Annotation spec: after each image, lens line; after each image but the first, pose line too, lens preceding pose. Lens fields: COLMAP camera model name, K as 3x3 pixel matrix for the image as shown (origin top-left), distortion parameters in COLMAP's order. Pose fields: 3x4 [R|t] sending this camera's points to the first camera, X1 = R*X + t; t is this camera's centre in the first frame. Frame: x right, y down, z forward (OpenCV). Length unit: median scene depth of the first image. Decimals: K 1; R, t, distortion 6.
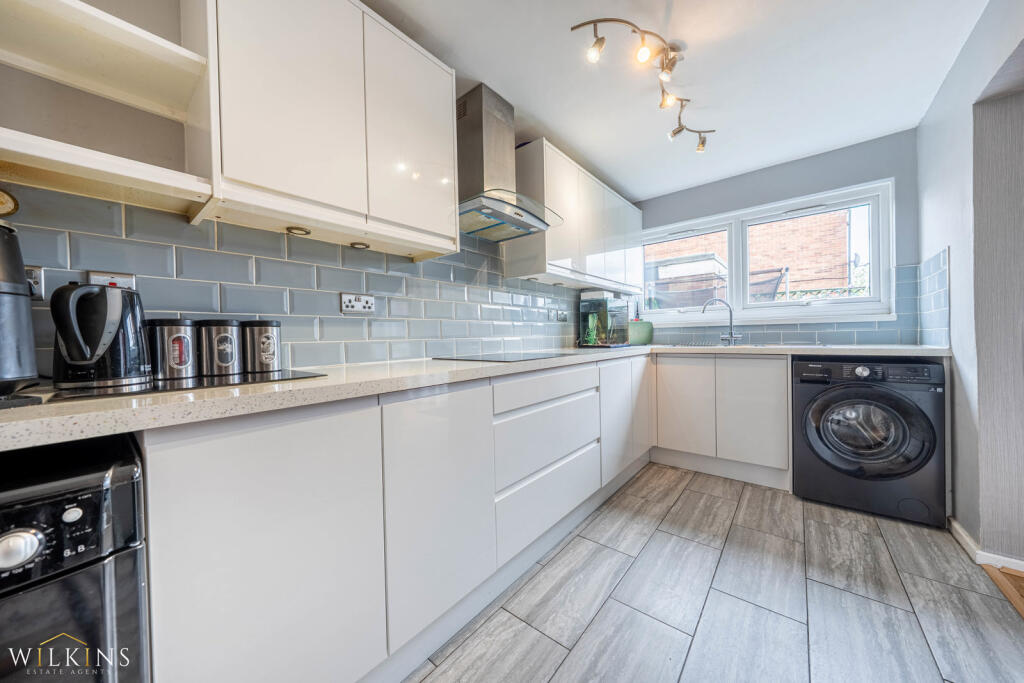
lens RADIAL K [[343.1, 0, 518.0], [0, 343.1, 333.0], [0, 0, 1]] dist [-0.014342, 0.001702]
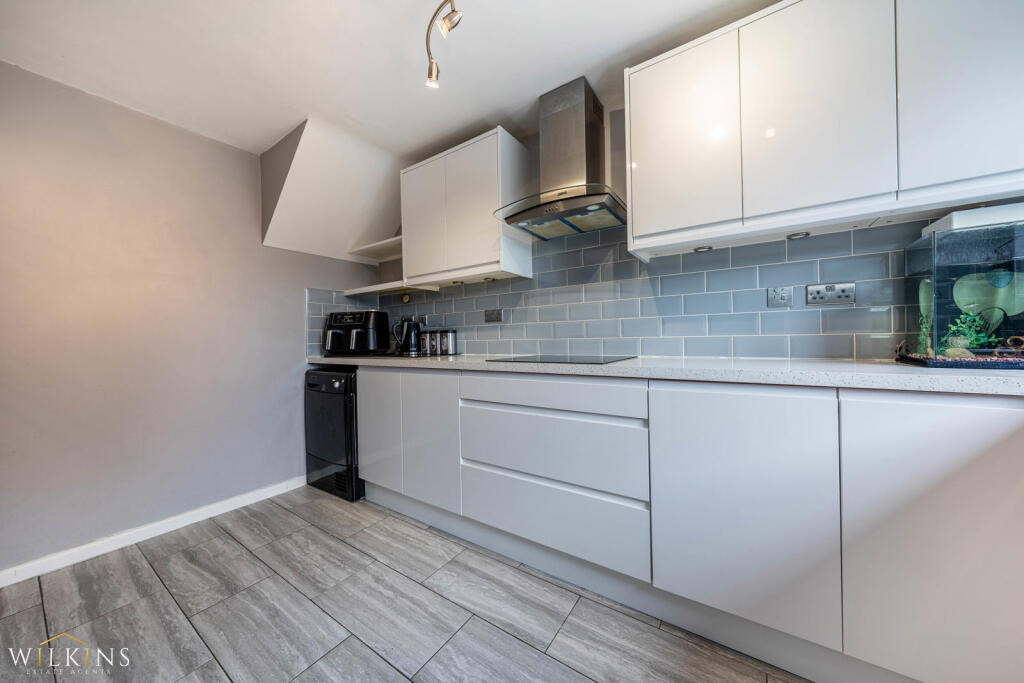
lens RADIAL K [[343.1, 0, 509.6], [0, 343.1, 340.5], [0, 0, 1]] dist [-0.014342, 0.001702]
pose [[0.087481, 0.008799, -0.996127, 0.946354], [0.015817, 0.999823, 0.010221, 0.007973], [0.996041, -0.016649, 0.087326, 0.806781]]
